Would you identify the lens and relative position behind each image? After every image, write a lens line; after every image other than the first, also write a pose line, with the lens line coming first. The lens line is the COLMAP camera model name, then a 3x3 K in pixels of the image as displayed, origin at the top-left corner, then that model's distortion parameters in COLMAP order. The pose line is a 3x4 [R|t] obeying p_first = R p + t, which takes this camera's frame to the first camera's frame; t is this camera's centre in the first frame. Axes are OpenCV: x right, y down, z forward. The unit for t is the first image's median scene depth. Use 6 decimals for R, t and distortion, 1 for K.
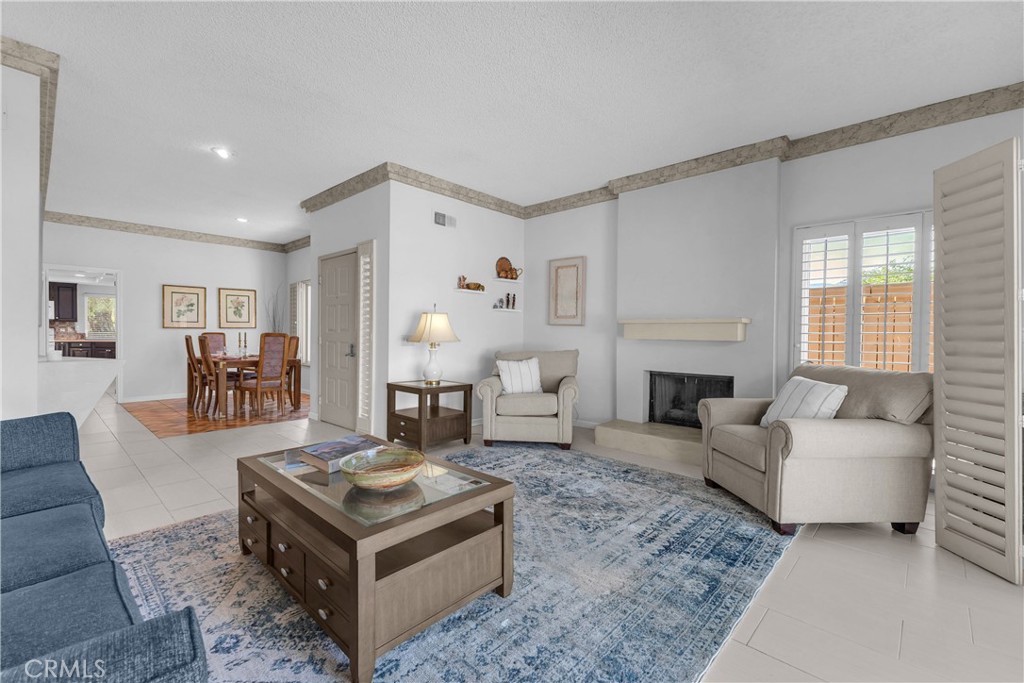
lens RADIAL K [[439.4, 0, 518.8], [0, 439.4, 339.8], [0, 0, 1]] dist [0.000411, 0.000824]
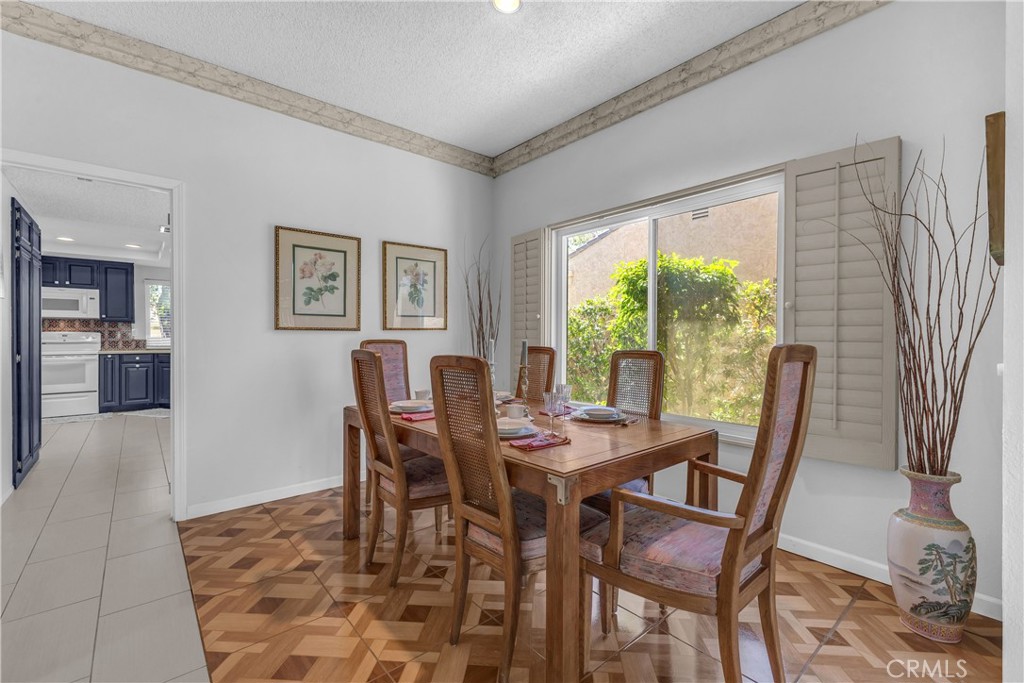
lens RADIAL K [[439.4, 0, 516.8], [0, 439.4, 338.3], [0, 0, 1]] dist [0.000411, 0.000824]
pose [[0.993283, -0.004368, -0.115630, -0.479799], [0.003430, 0.999960, -0.008312, -0.012819], [0.115661, 0.007859, 0.993258, 0.550203]]
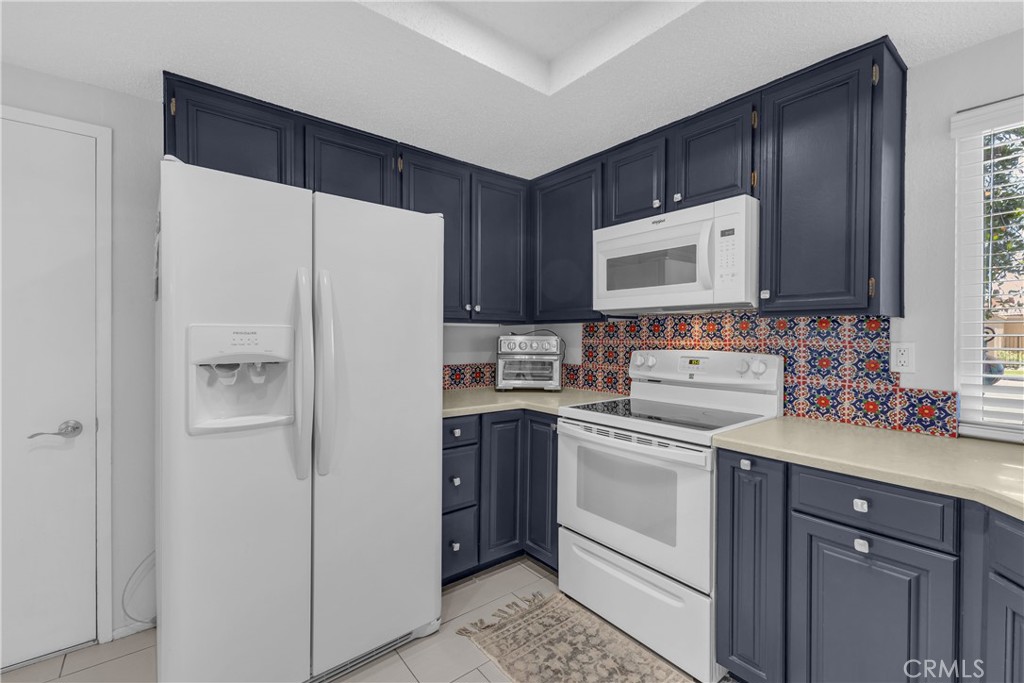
lens RADIAL K [[439.4, 0, 507.0], [0, 439.4, 341.3], [0, 0, 1]] dist [0.000411, 0.000824]
pose [[-0.159302, 0.002107, -0.987228, -1.102029], [-0.019956, 0.999787, 0.005354, -0.039135], [0.987028, 0.020554, -0.159226, 1.178526]]
